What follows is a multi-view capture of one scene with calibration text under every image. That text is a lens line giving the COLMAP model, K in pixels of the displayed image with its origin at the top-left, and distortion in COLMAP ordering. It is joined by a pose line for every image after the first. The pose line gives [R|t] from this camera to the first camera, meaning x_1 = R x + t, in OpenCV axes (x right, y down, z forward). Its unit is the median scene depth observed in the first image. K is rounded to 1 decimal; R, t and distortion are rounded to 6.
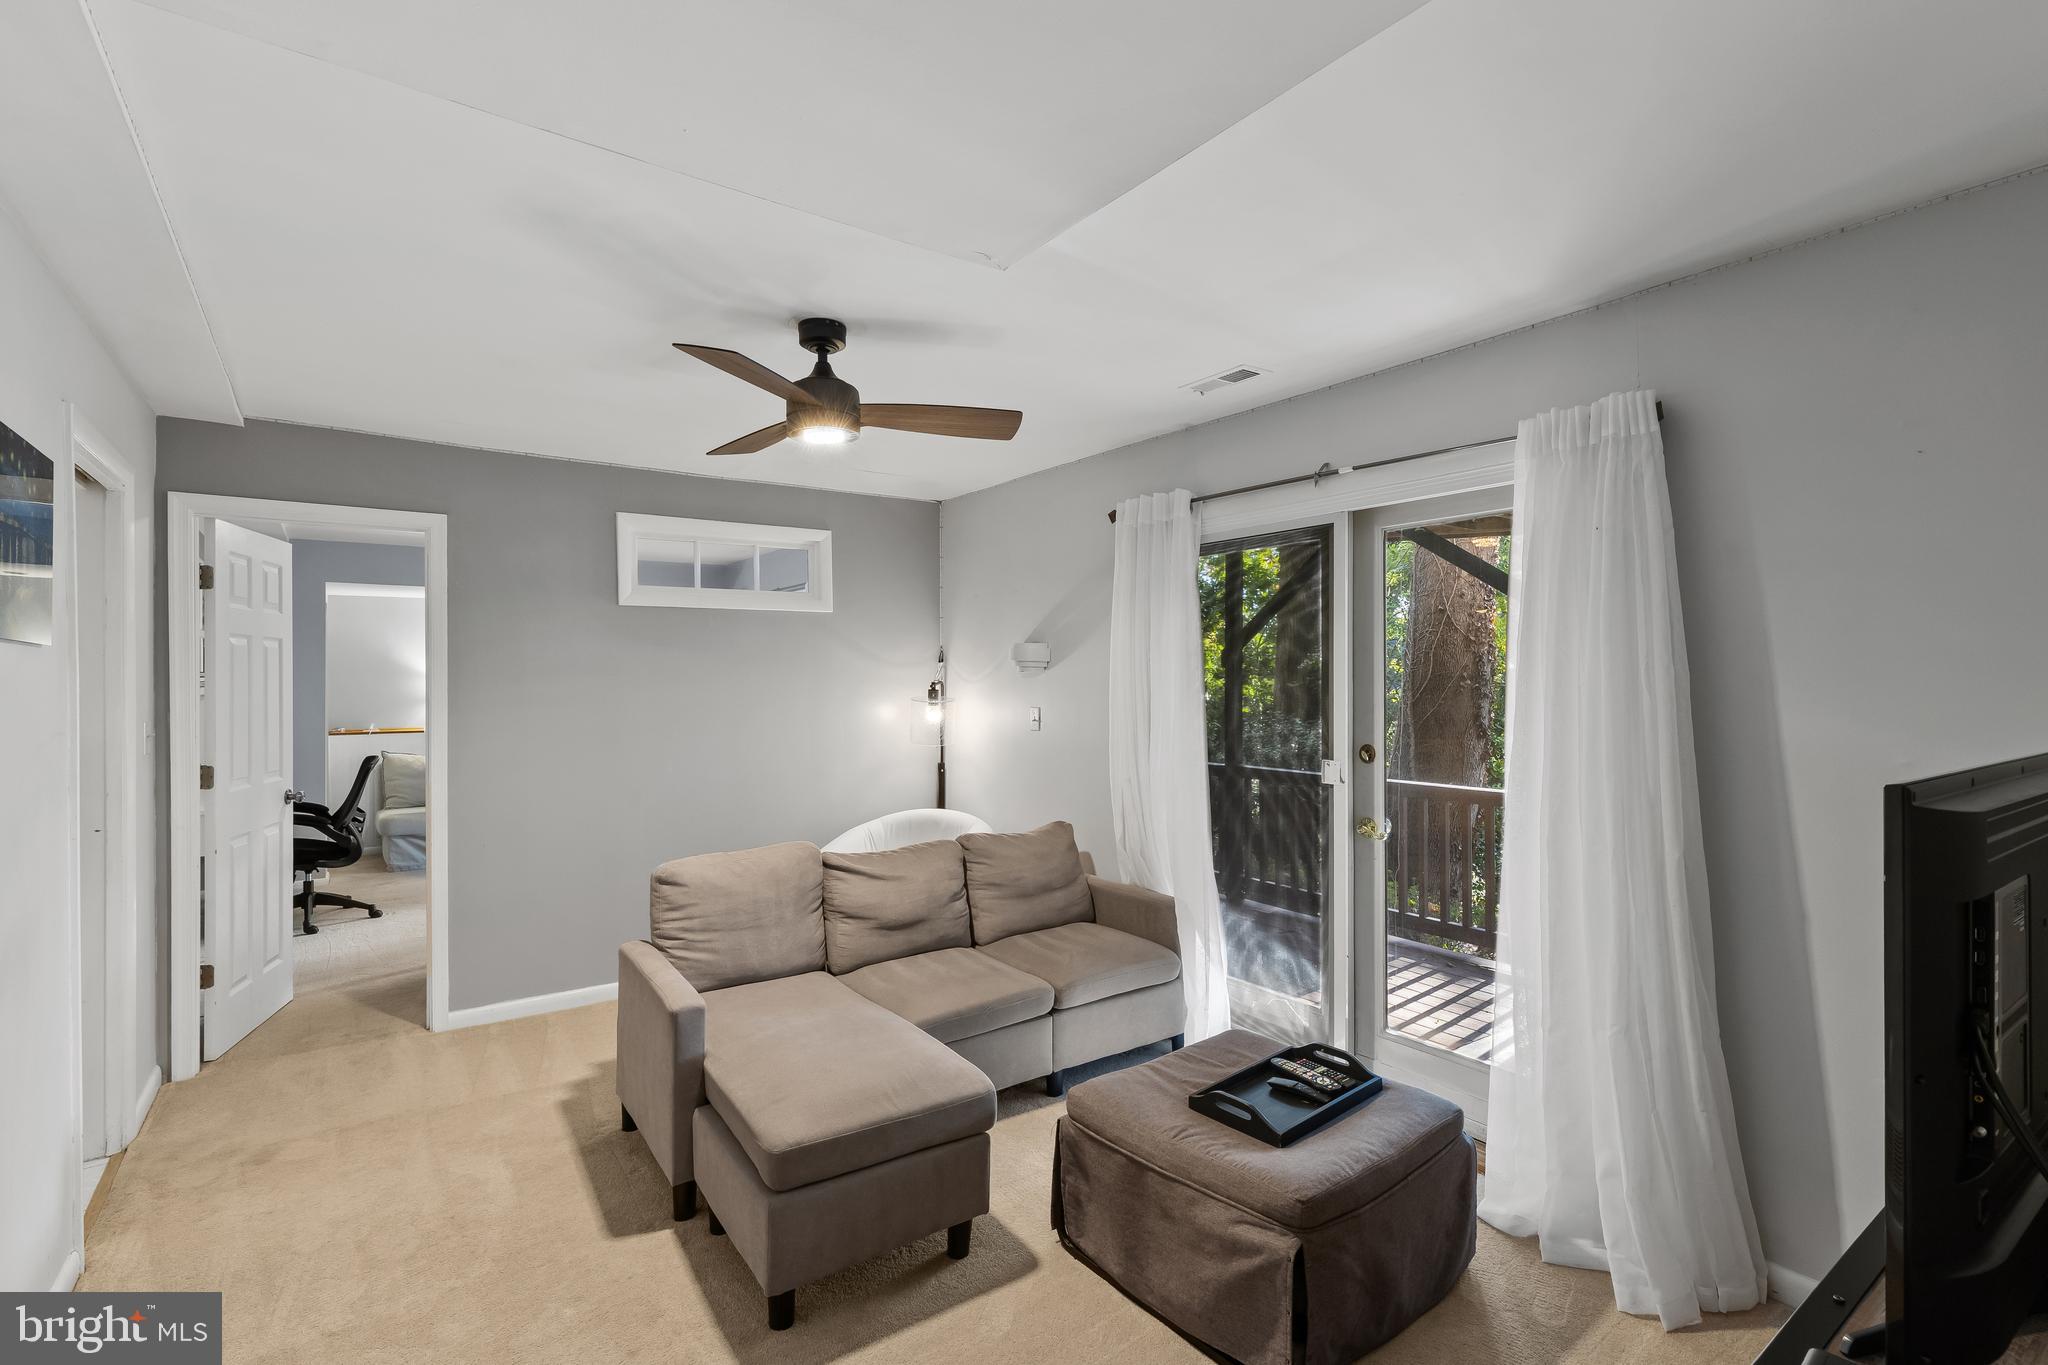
lens RADIAL K [[939.6, 0, 1021.7], [0, 939.6, 685.9], [0, 0, 1]] dist [0.002630, 0.000742]
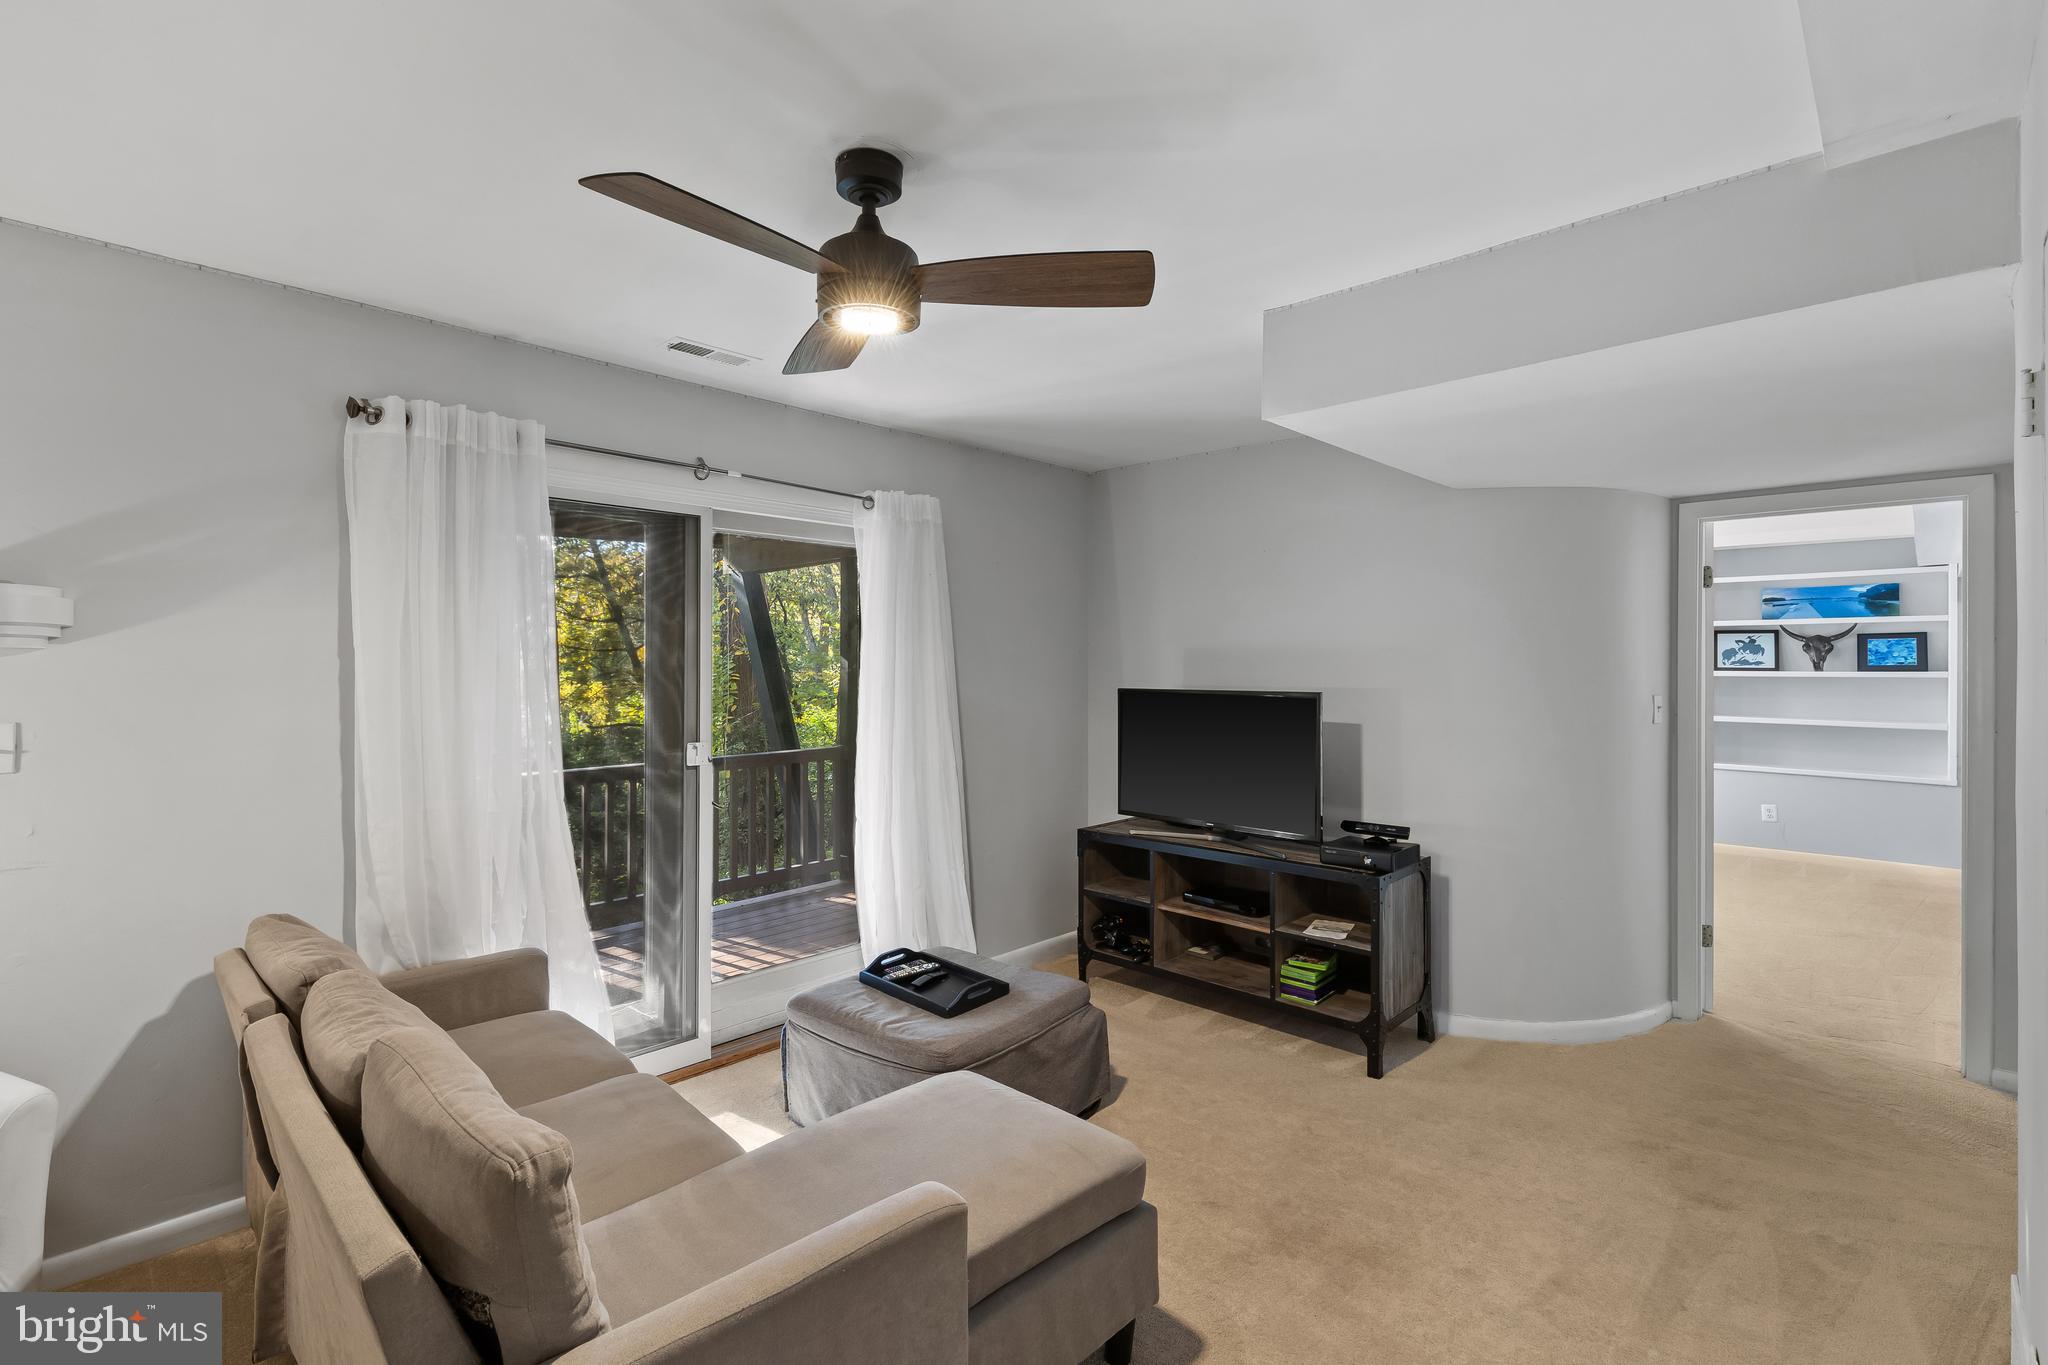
lens RADIAL K [[939.6, 0, 1017.1], [0, 939.6, 663.8], [0, 0, 1]] dist [0.002630, 0.000742]
pose [[-0.189536, -0.003062, 0.981869, -0.760302], [-0.000176, 0.999995, 0.003085, -0.011000], [-0.981874, 0.000412, -0.189535, 0.842718]]
